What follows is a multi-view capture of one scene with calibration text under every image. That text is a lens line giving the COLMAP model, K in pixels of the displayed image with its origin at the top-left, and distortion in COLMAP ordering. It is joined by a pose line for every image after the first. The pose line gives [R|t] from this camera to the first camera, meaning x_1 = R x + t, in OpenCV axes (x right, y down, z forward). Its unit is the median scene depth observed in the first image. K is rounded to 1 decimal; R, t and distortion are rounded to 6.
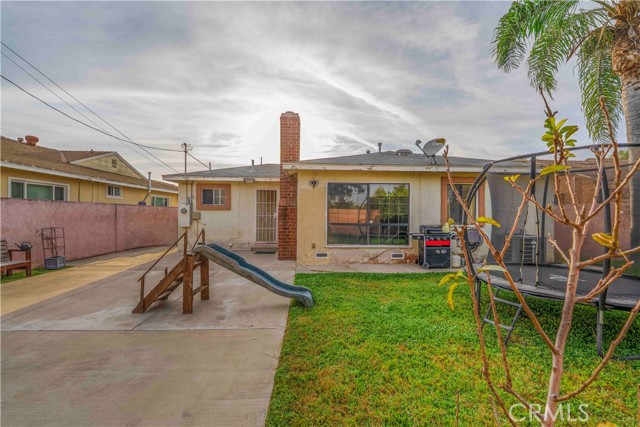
lens RADIAL K [[261.8, 0, 325.8], [0, 261.8, 211.6], [0, 0, 1]] dist [0.014604, -0.003036]
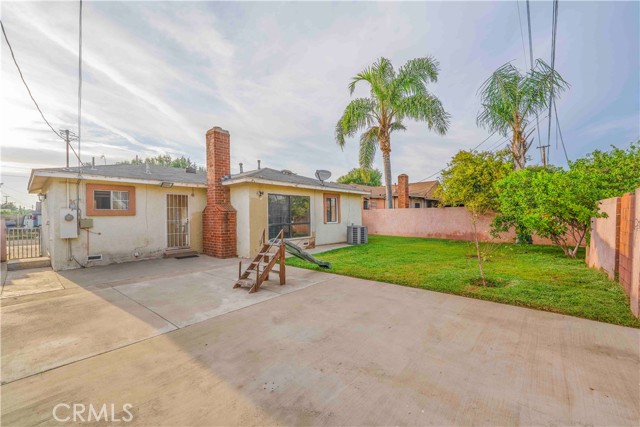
lens RADIAL K [[261.8, 0, 315.4], [0, 261.8, 209.3], [0, 0, 1]] dist [0.014604, -0.003036]
pose [[0.684664, 0.001326, 0.728858, -0.599986], [0.012736, 0.999824, -0.013783, -0.006847], [-0.728748, 0.018719, 0.684526, -0.061893]]
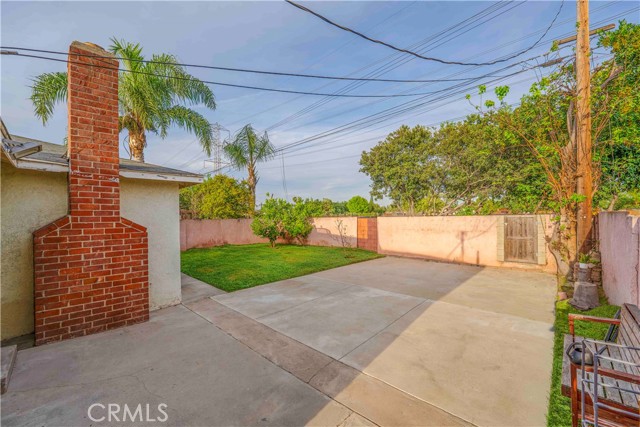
lens RADIAL K [[261.8, 0, 322.3], [0, 261.8, 214.2], [0, 0, 1]] dist [0.014604, -0.003036]
pose [[-0.700503, 0.011536, 0.713556, -0.731115], [0.011319, 0.999923, -0.005053, -0.045491], [-0.713560, 0.004537, -0.700580, 0.963271]]
